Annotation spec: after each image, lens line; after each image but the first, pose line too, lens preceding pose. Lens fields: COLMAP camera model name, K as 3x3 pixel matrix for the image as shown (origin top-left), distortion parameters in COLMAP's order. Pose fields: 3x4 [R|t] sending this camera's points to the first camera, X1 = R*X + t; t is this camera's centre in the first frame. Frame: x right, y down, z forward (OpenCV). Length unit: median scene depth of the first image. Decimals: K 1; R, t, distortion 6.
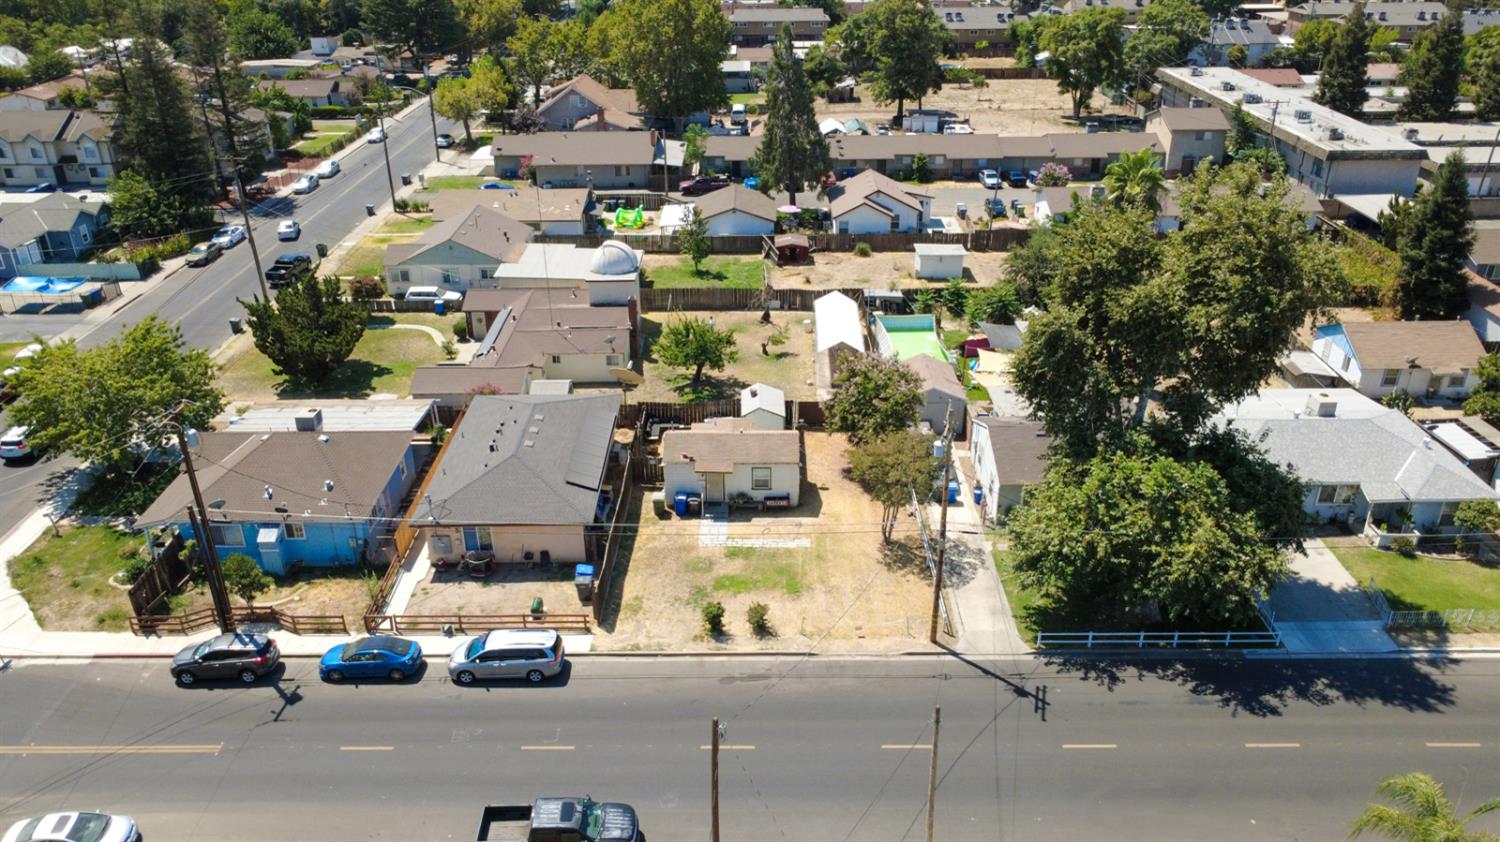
lens RADIAL K [[1098.7, 0, 750.0], [0, 1098.7, 421.0], [0, 0, 1]] dist [-0.002347, 0.000383]
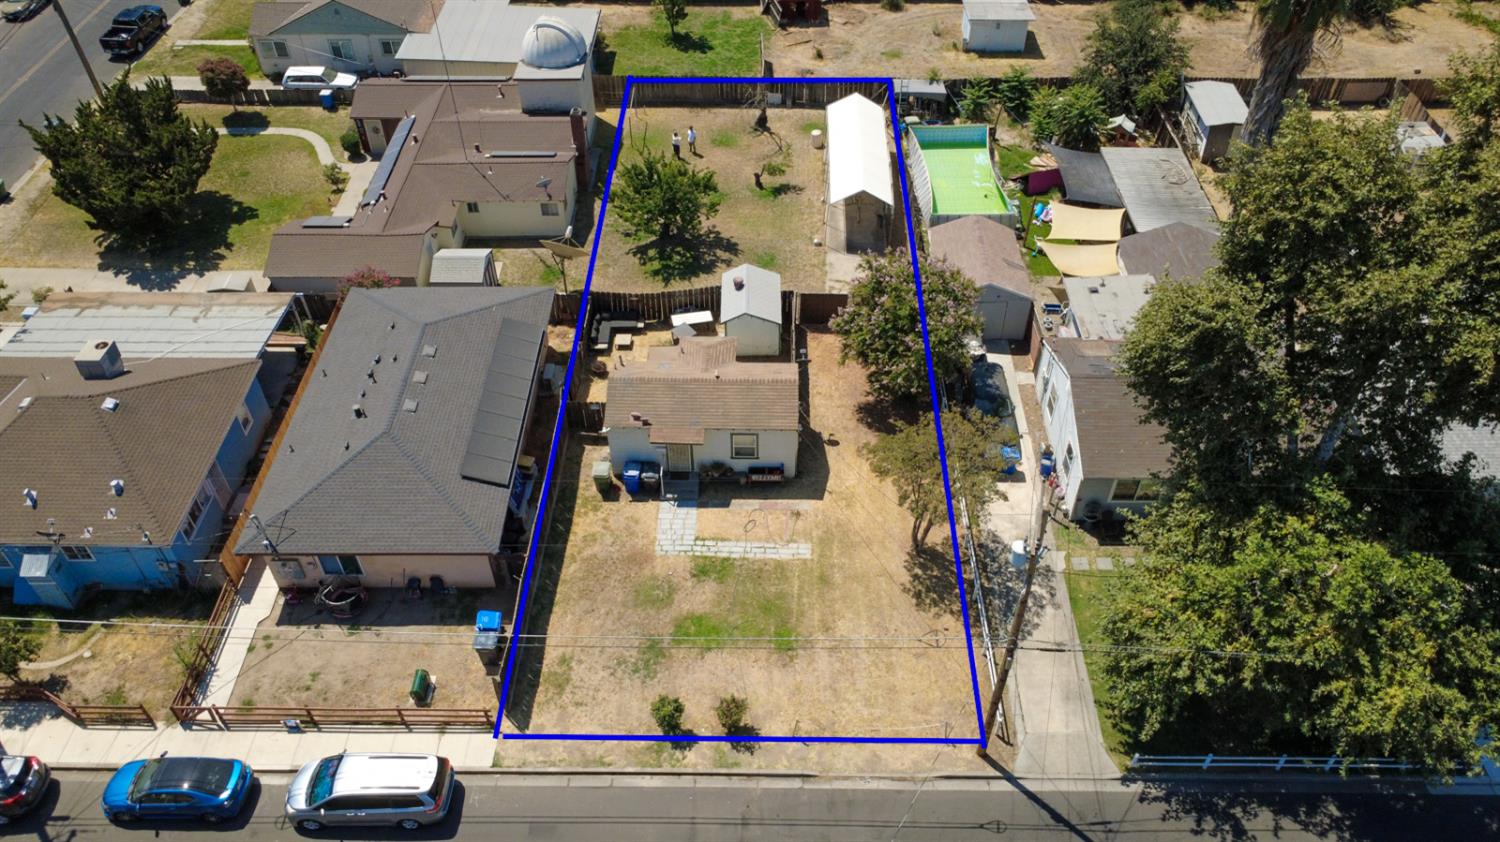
lens RADIAL K [[1088.2, 0, 750.0], [0, 1088.2, 421.0], [0, 0, 1]] dist [-0.000860, -0.002734]
pose [[0.999951, 0.008602, -0.004965, 0.015162], [-0.006714, 0.953843, 0.300232, -0.153801], [0.007318, -0.300183, 0.953853, 0.292308]]
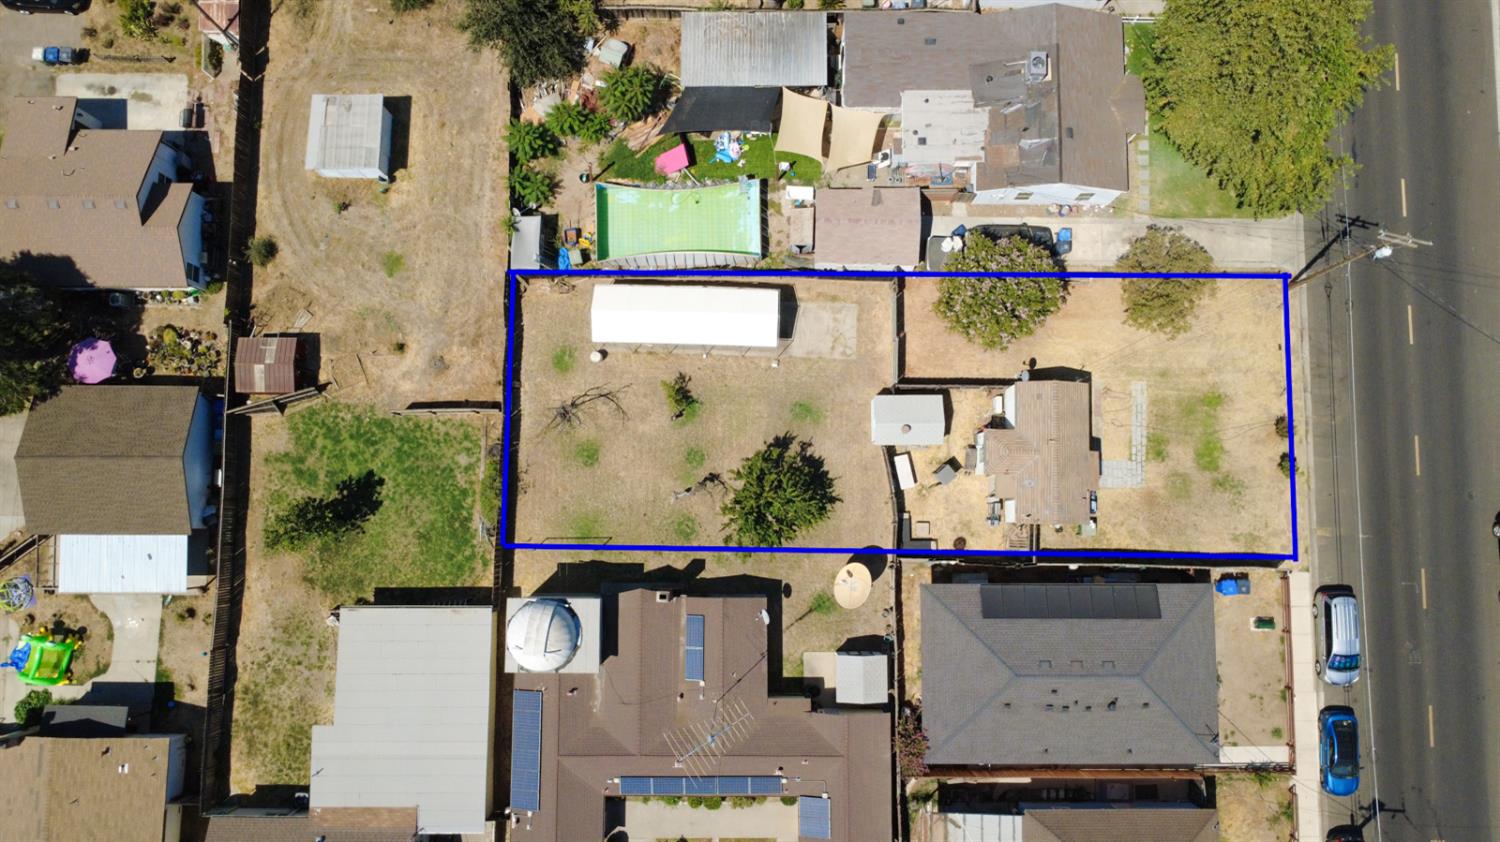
lens RADIAL K [[1088.2, 0, 750.0], [0, 1088.2, 421.0], [0, 0, 1]] dist [-0.000860, -0.002734]
pose [[0.002868, -0.993985, 0.109476, -0.083024], [0.447639, 0.099171, 0.888698, -0.828262], [-0.894210, 0.046457, 0.445231, 0.732962]]
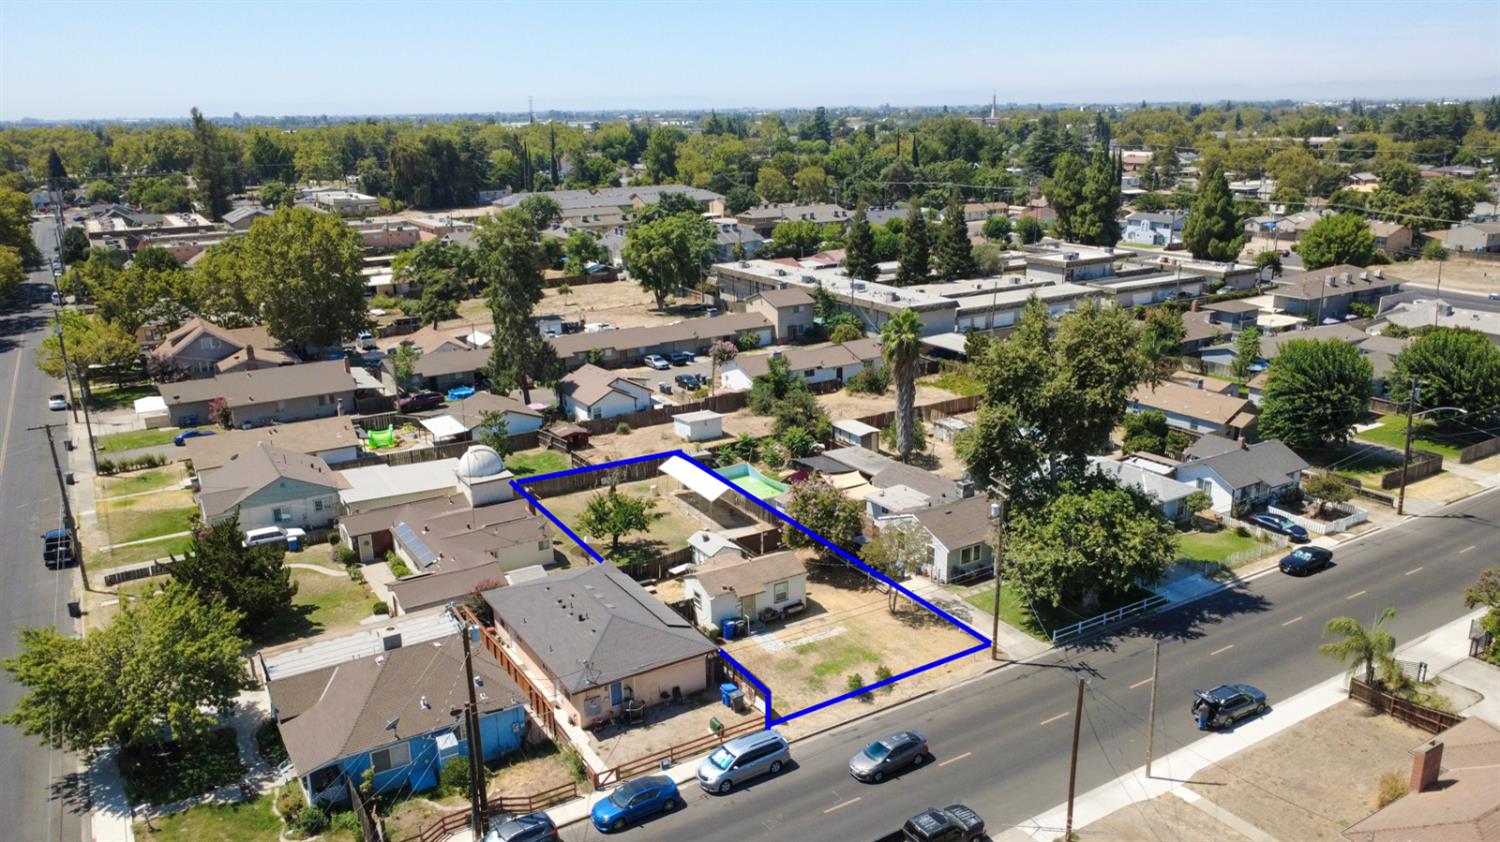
lens RADIAL K [[1088.2, 0, 750.0], [0, 1088.2, 421.0], [0, 0, 1]] dist [-0.000860, -0.002734]
pose [[0.852027, -0.150624, 0.501361, -0.521417], [0.240638, 0.963222, -0.119566, 0.005012], [-0.464913, 0.222520, 0.856937, -0.049610]]
